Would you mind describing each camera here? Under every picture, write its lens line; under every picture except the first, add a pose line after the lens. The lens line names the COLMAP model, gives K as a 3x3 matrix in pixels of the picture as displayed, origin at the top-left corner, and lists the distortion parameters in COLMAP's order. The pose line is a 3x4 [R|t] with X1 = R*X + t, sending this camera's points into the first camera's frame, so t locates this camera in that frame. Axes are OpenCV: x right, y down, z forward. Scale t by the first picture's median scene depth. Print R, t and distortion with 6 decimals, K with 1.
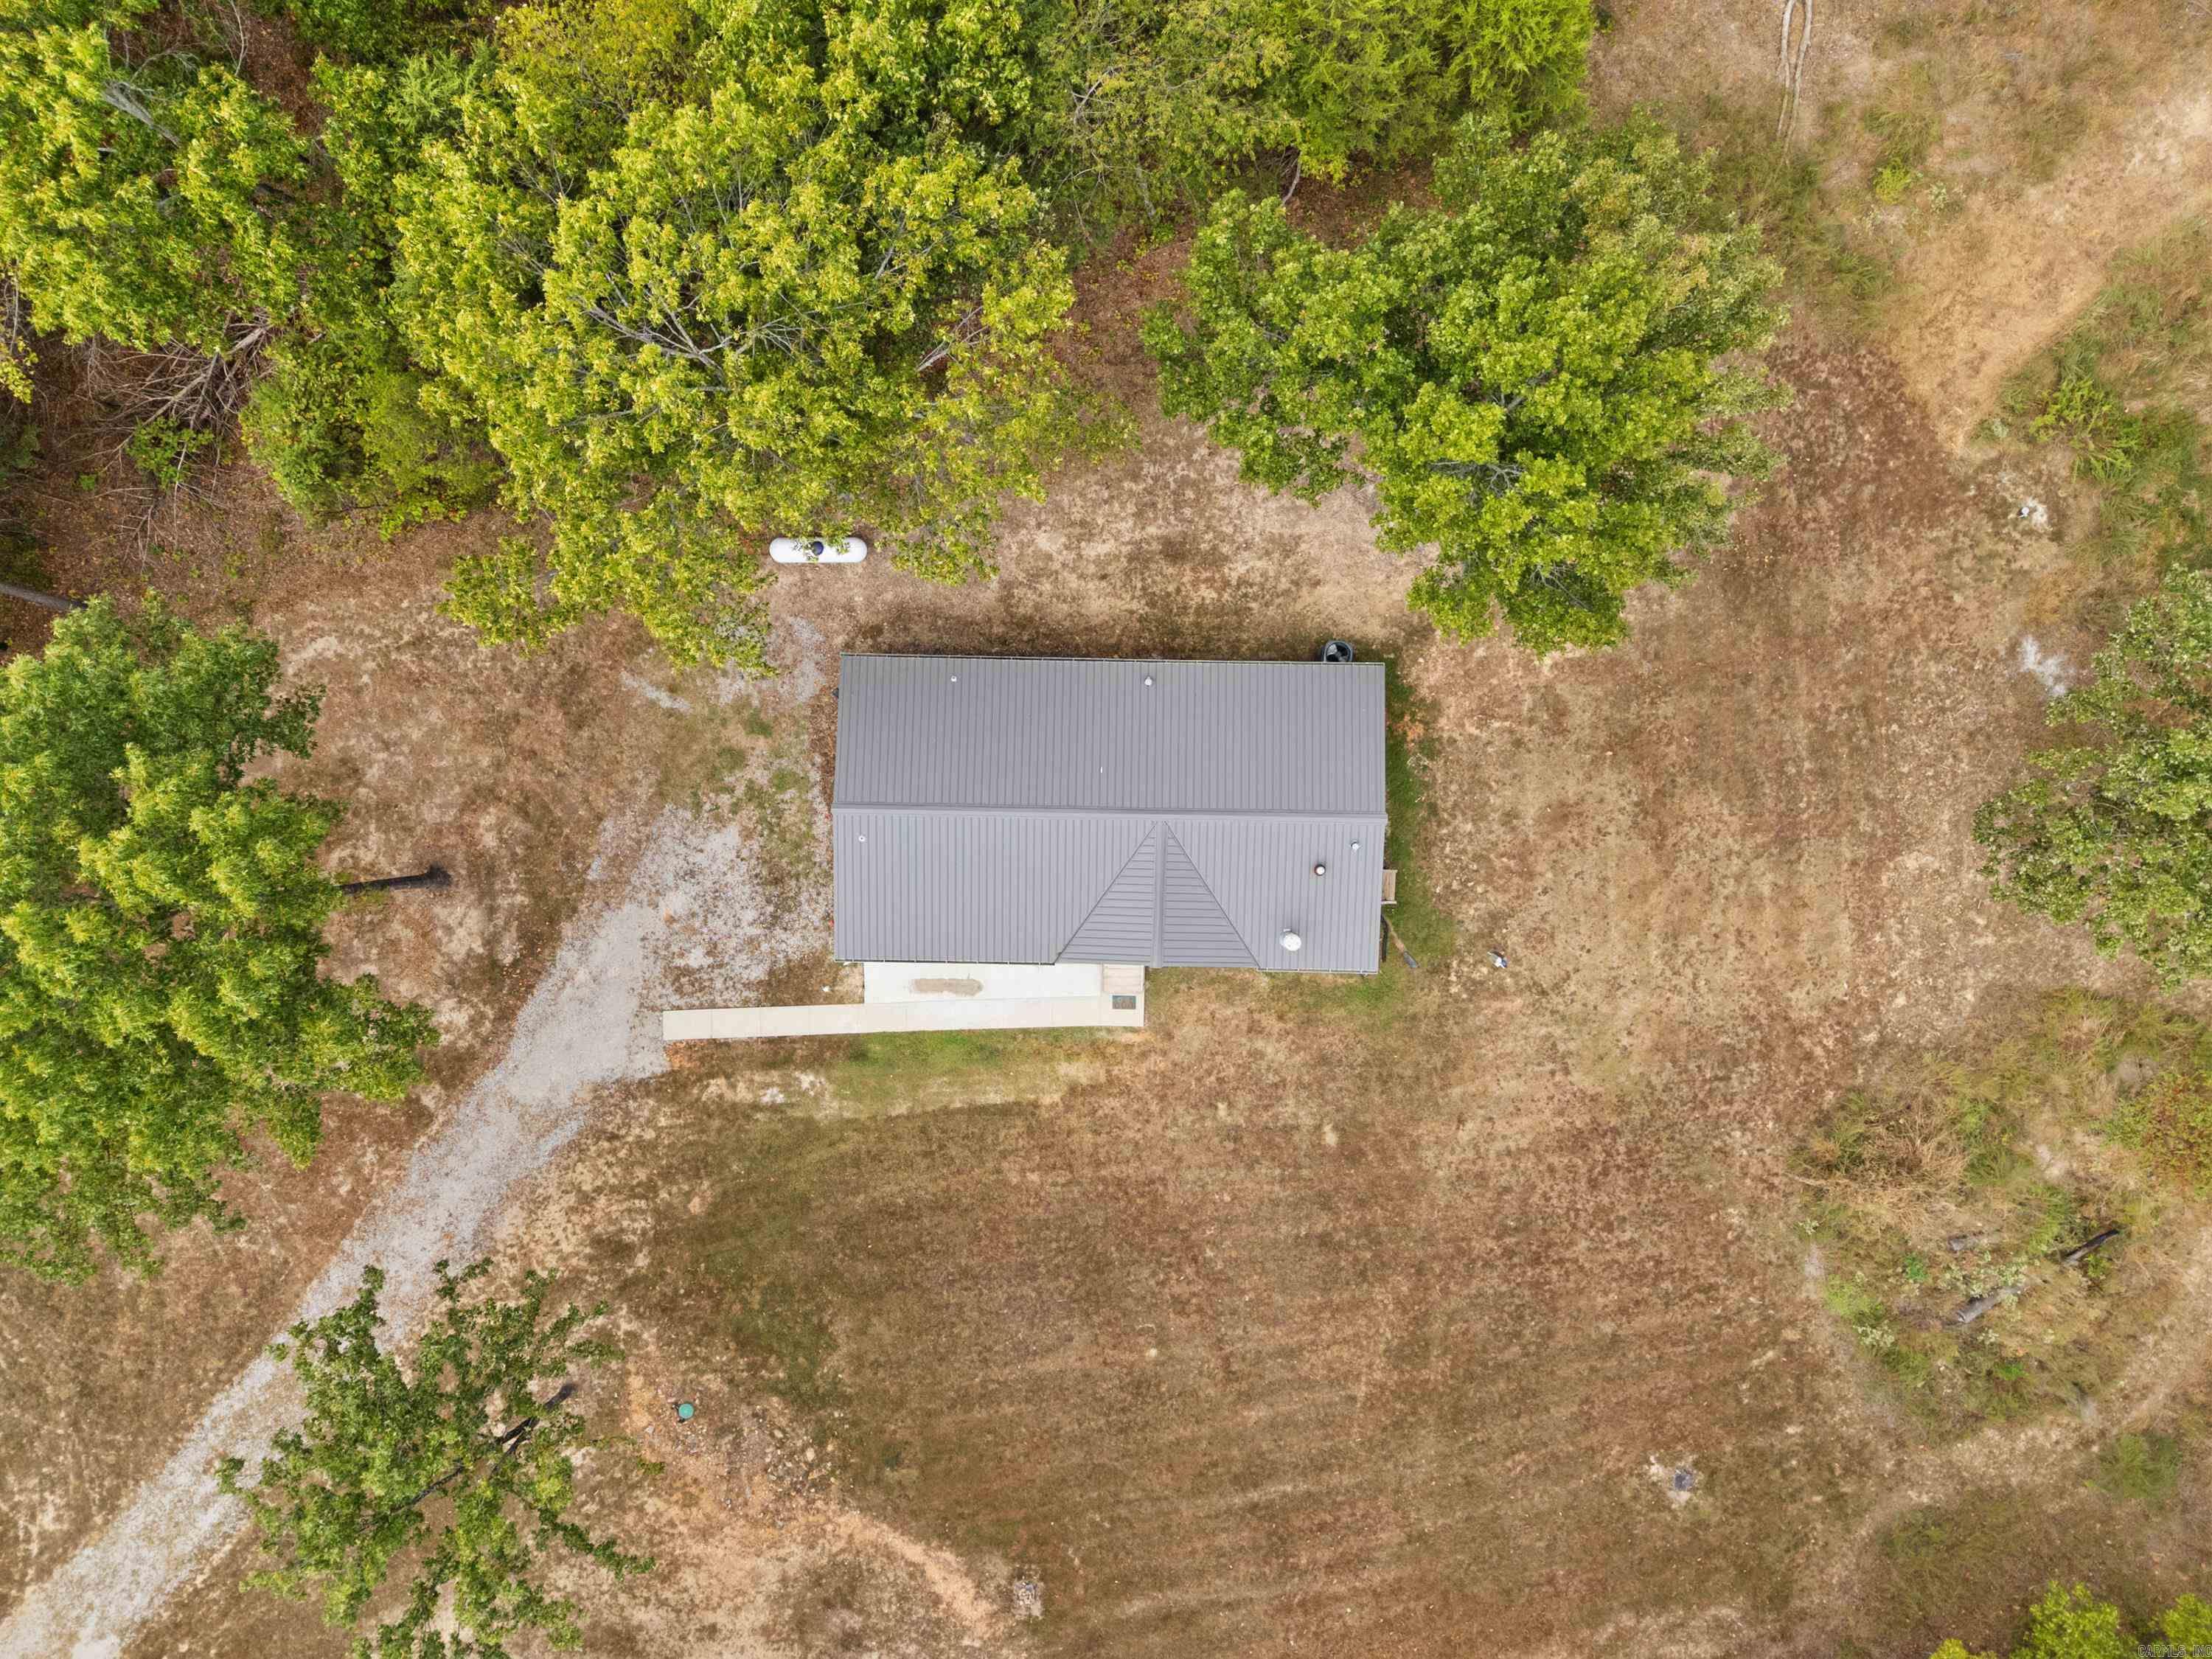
lens RADIAL K [[1640.3, 0, 1101.2], [0, 1640.3, 828.4], [0, 0, 1]] dist [0.054634, -0.045919]
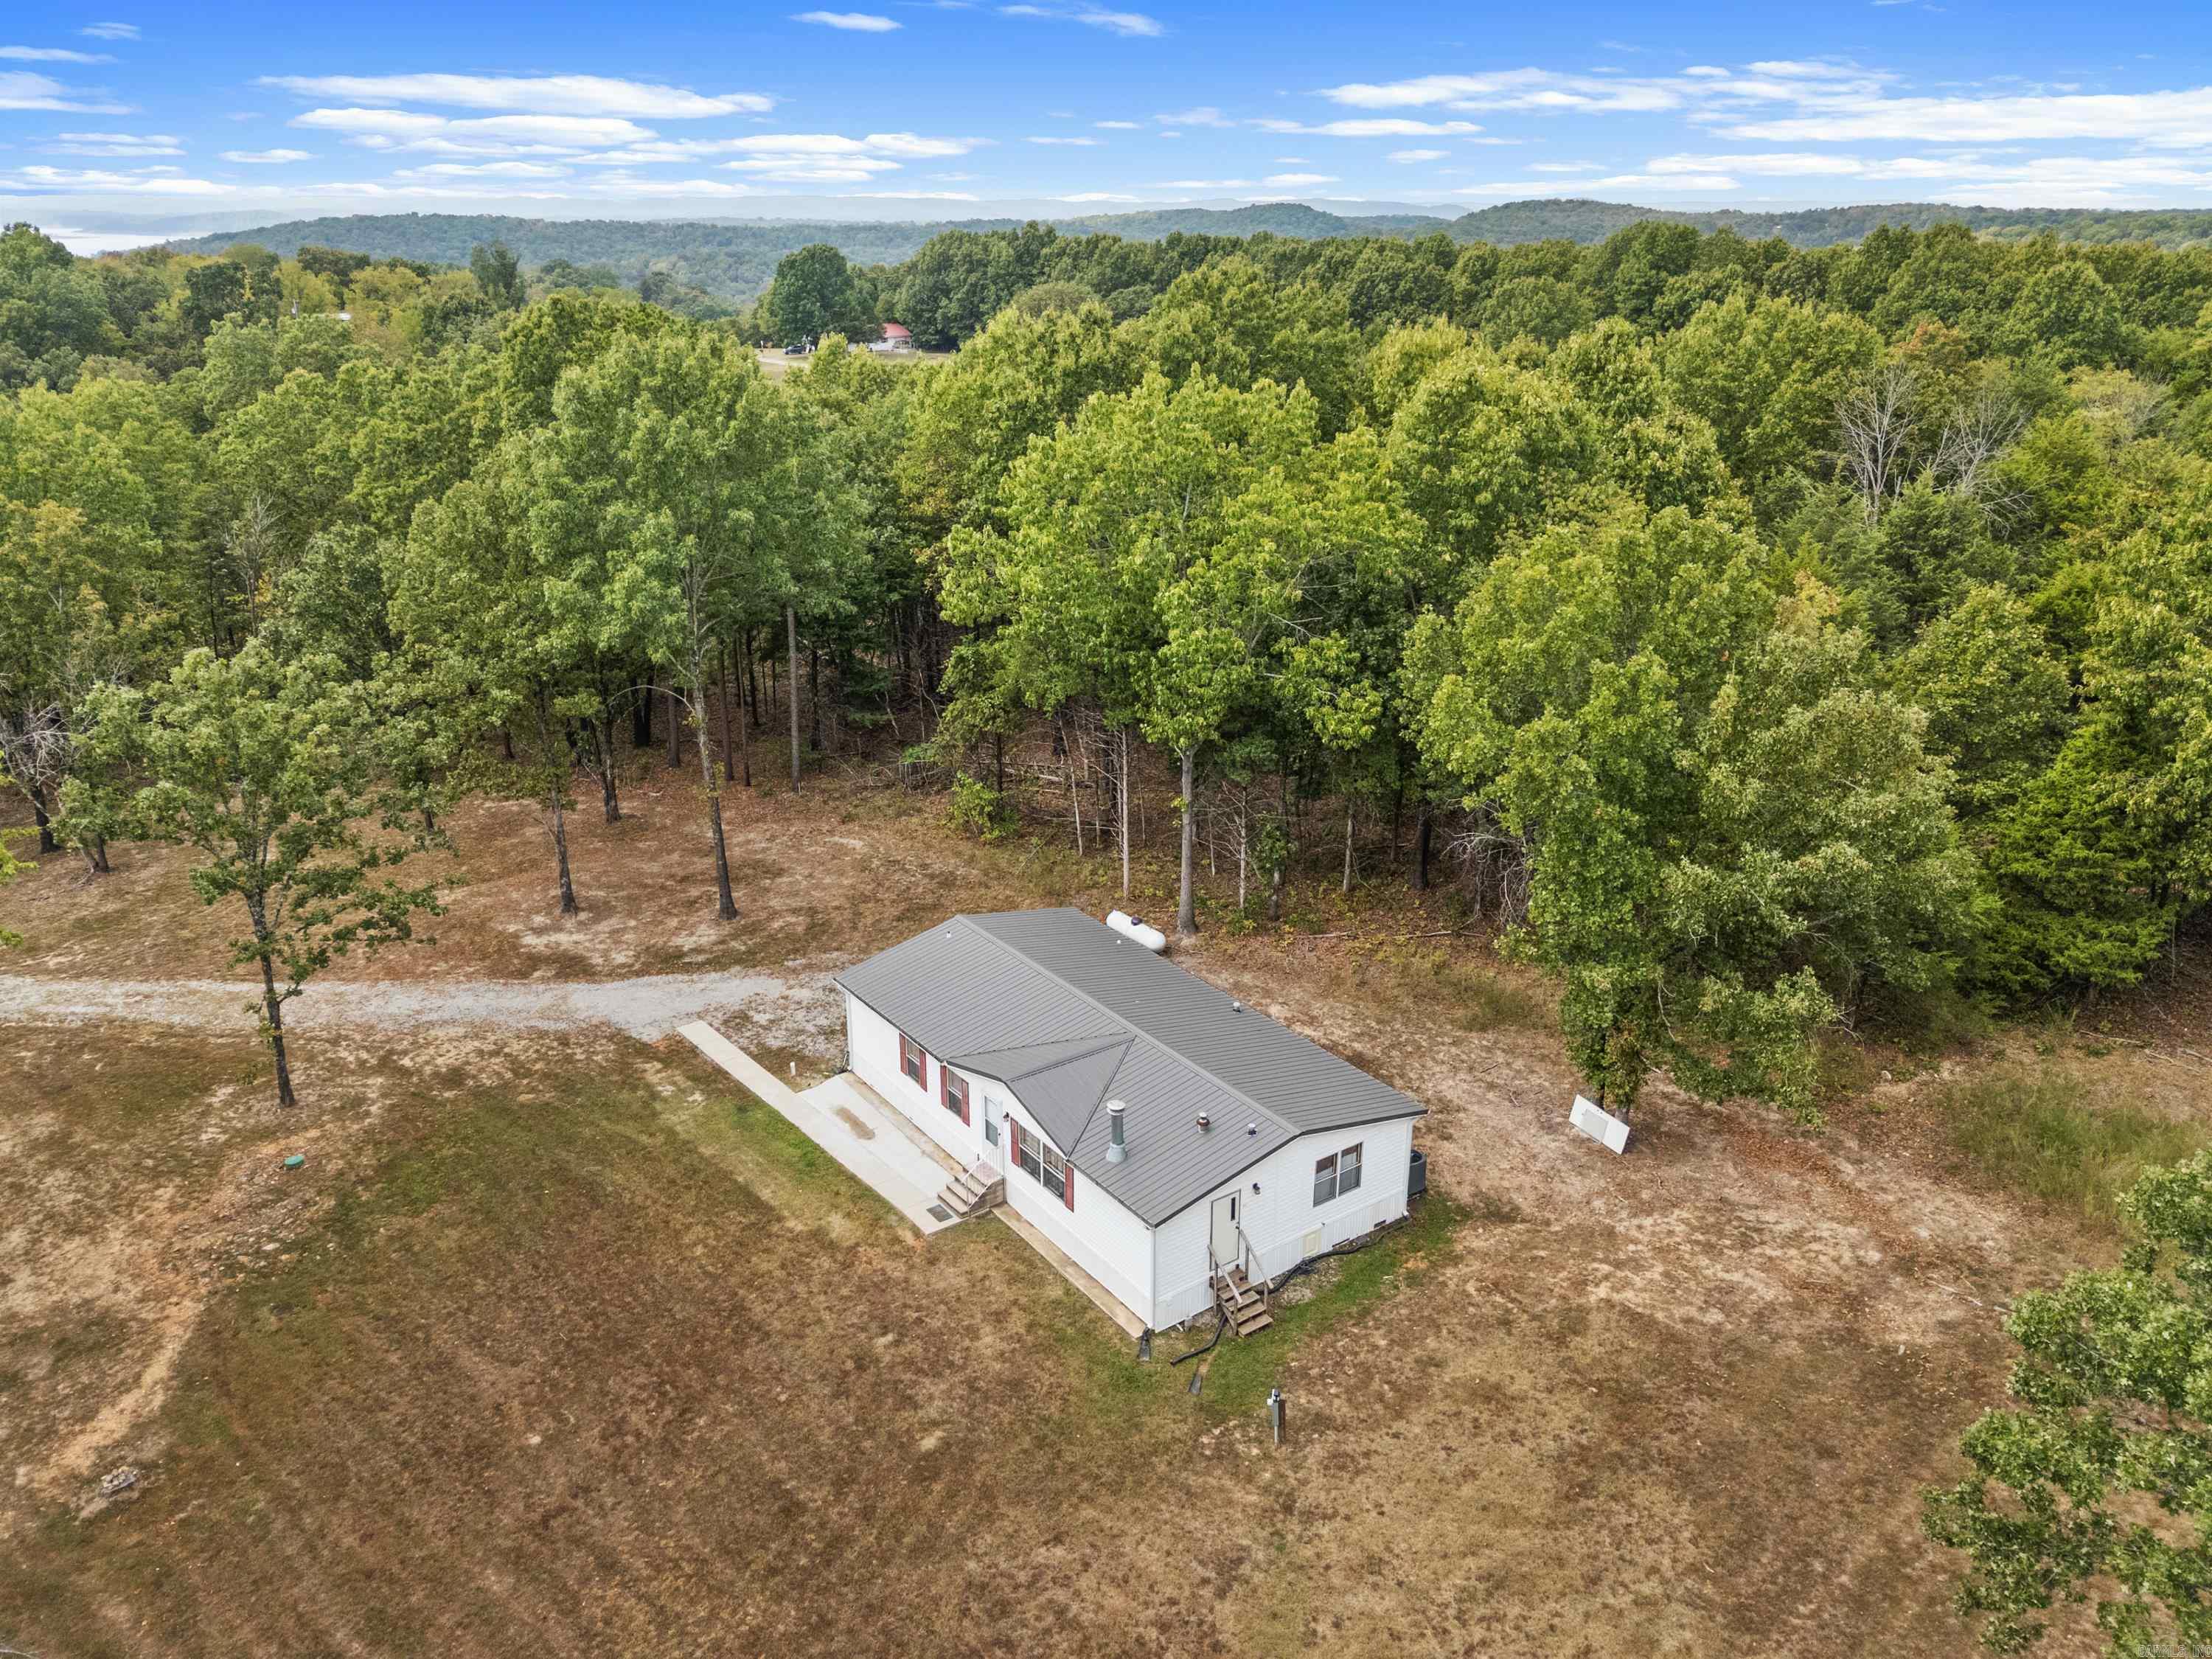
lens RADIAL K [[1640.3, 0, 1099.7], [0, 1640.3, 819.6], [0, 0, 1]] dist [0.054634, -0.045919]
pose [[0.600897, 0.288304, -0.745523, 0.634618], [-0.799260, 0.204673, -0.565060, 0.476074], [-0.010320, 0.935409, 0.353417, 0.505243]]
